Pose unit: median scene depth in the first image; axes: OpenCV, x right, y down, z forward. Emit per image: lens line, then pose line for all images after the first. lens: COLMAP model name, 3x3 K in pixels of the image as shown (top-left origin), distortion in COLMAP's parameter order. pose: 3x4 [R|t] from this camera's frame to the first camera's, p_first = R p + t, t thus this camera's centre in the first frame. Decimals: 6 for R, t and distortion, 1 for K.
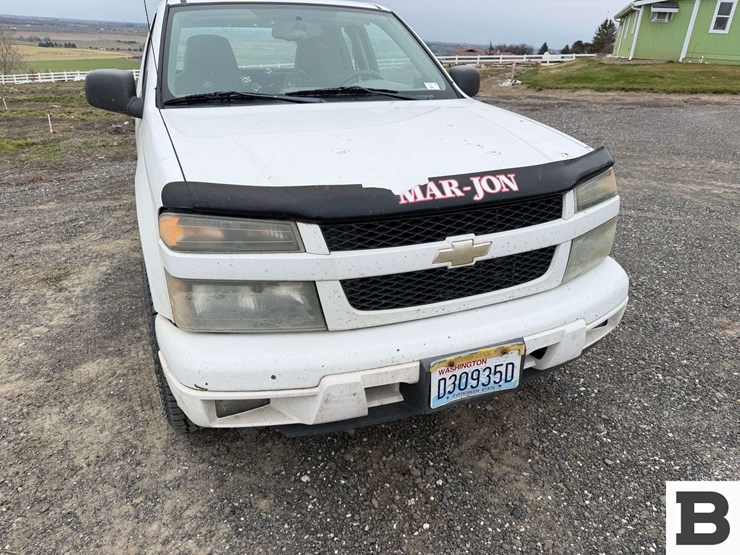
lens RADIAL K [[515.4, 0, 370.0], [0, 515.4, 277.5], [0, 0, 1]] dist [0.088974, -0.084289]
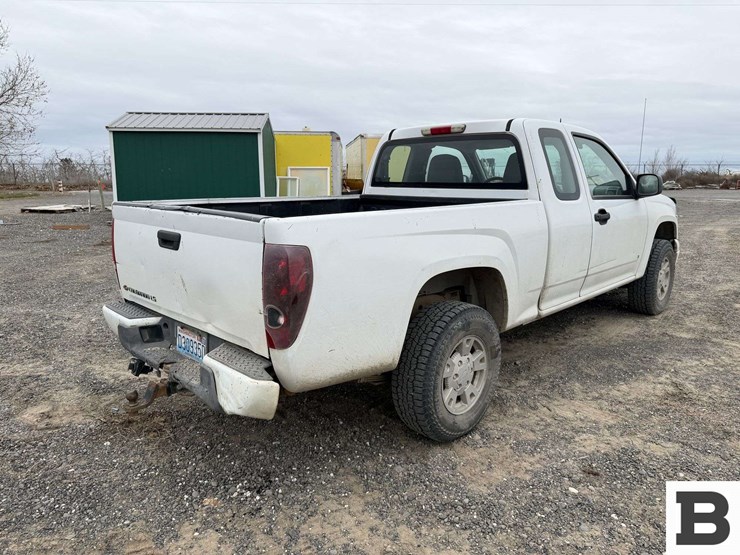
lens RADIAL K [[515.4, 0, 370.0], [0, 515.4, 277.5], [0, 0, 1]] dist [0.088974, -0.084289]
pose [[-0.395711, -0.183801, 0.899795, -2.783887], [0.361516, 0.869488, 0.336597, -1.608455], [-0.844227, 0.458485, -0.277619, 3.832713]]
